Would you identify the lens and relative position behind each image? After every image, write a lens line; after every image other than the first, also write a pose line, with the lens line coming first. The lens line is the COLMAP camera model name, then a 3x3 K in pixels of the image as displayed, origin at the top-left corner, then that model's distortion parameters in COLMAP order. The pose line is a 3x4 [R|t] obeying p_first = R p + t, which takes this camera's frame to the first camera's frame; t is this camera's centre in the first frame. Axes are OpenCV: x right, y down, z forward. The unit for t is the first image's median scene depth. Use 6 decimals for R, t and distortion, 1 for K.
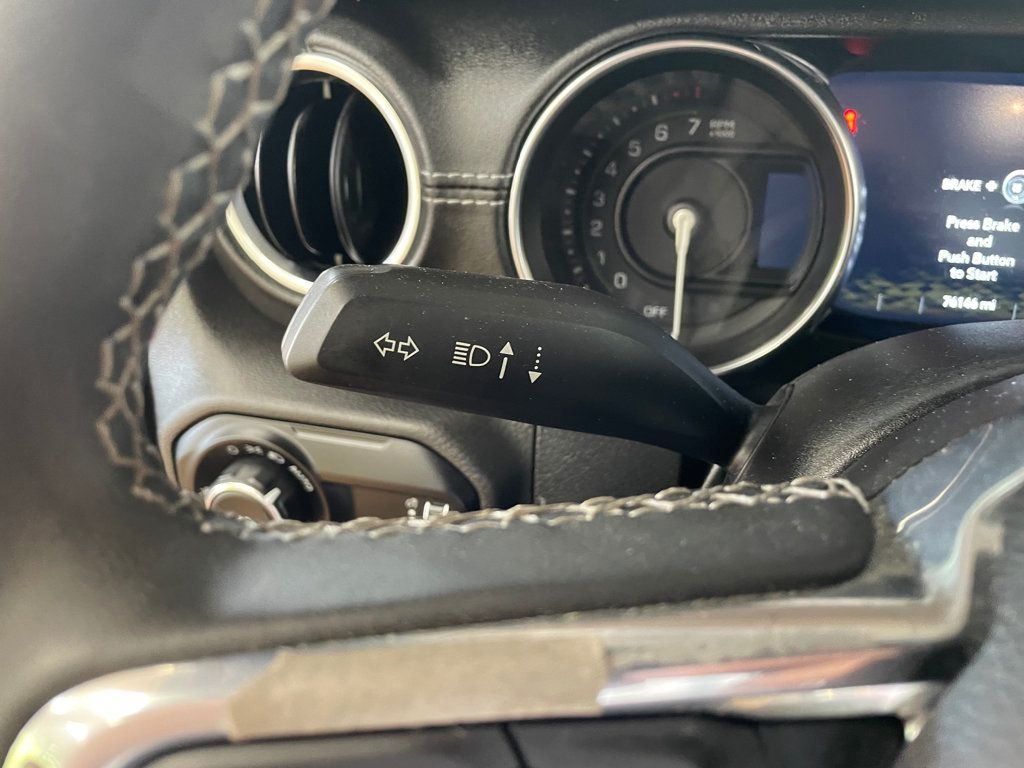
lens RADIAL K [[788.4, 0, 512.0], [0, 788.4, 384.0], [0, 0, 1]] dist [0.095429, -0.134342]
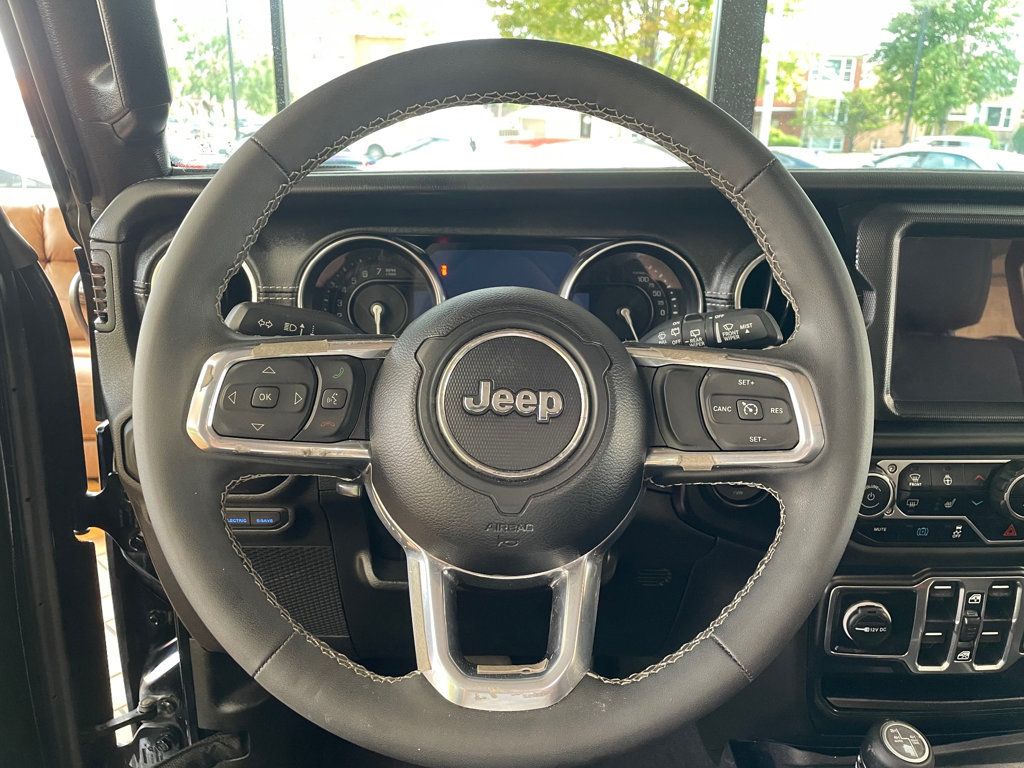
lens RADIAL K [[777.6, 0, 512.0], [0, 777.6, 384.0], [0, 0, 1]] dist [0.069084, -0.123047]
pose [[0.959392, -0.044931, 0.278474, -0.045115], [0.107153, 0.971280, -0.212448, 0.517590], [-0.260931, 0.233660, 0.936653, -1.143827]]
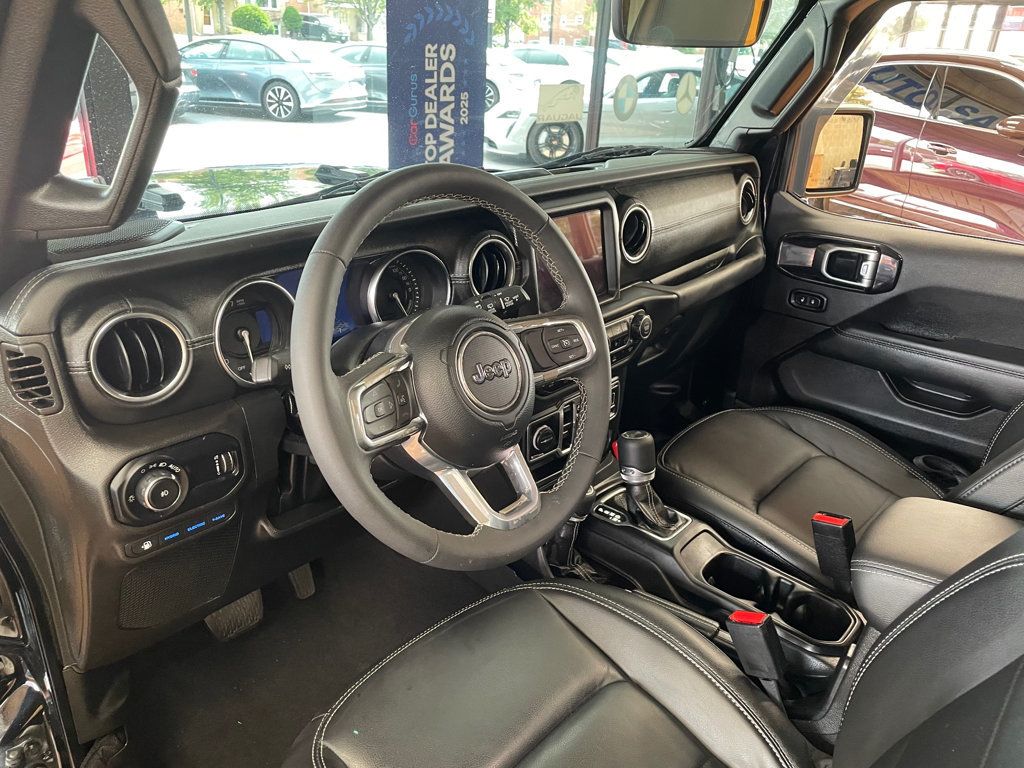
lens RADIAL K [[777.6, 0, 512.0], [0, 777.6, 384.0], [0, 0, 1]] dist [0.069084, -0.123047]
pose [[0.440692, -0.314297, 0.840838, -1.814587], [0.399103, 0.907631, 0.130090, -0.017931], [-0.804057, 0.278251, 0.525423, -1.222023]]
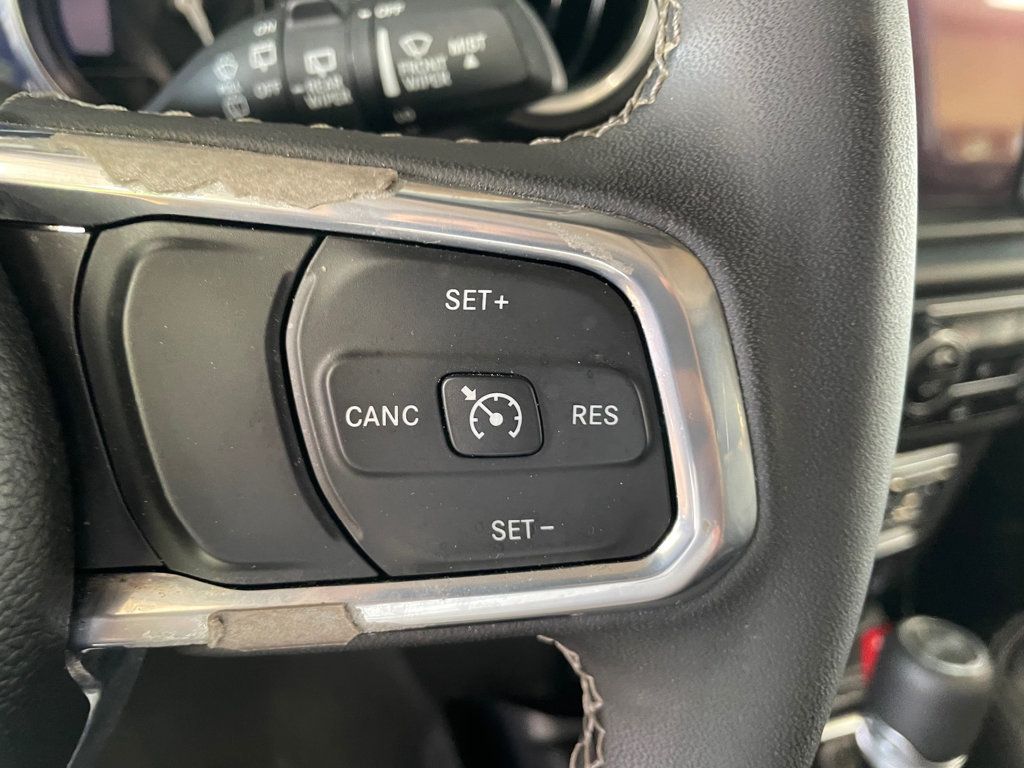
lens RADIAL K [[777.6, 0, 512.0], [0, 777.6, 384.0], [0, 0, 1]] dist [0.069084, -0.123047]
pose [[0.805774, -0.230505, 0.545524, 0.596855], [0.170048, 0.972408, 0.159708, 0.236164], [-0.567285, -0.035924, 0.822738, -0.185849]]
